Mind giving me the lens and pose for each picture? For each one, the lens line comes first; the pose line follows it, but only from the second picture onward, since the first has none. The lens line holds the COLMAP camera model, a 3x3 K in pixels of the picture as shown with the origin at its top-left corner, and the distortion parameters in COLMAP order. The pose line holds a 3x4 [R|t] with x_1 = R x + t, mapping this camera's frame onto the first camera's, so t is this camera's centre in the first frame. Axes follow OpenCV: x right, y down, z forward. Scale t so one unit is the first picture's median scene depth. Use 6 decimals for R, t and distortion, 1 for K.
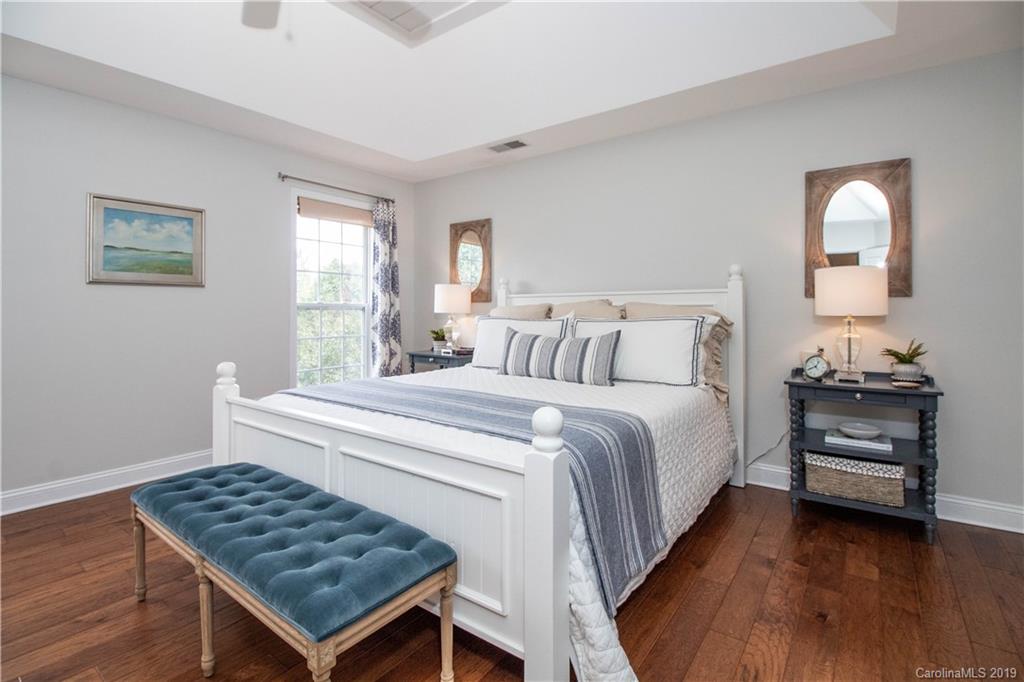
lens RADIAL K [[483.8, 0, 514.3], [0, 483.8, 303.1], [0, 0, 1]] dist [0.000857, -0.014321]
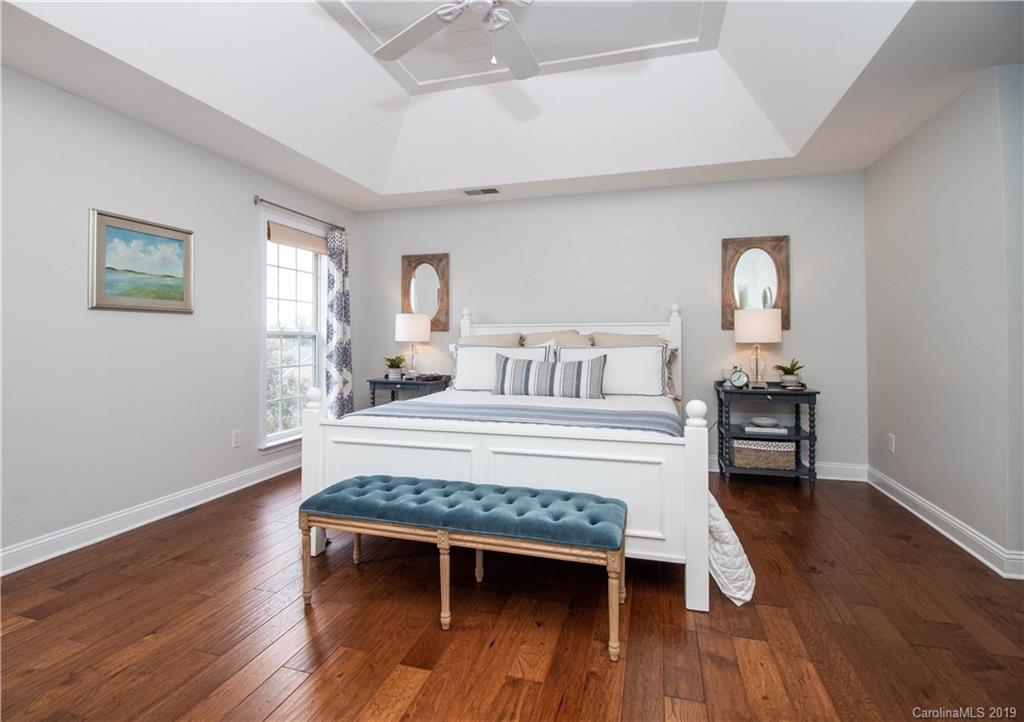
lens RADIAL K [[511.2, 0, 494.6], [0, 511.2, 328.2], [0, 0, 1]] dist [-0.016955, -0.000043]
pose [[0.942964, 0.007696, 0.332806, -0.442305], [-0.005609, 0.999958, -0.007232, -0.001537], [-0.332848, 0.004953, 0.942968, -0.137864]]
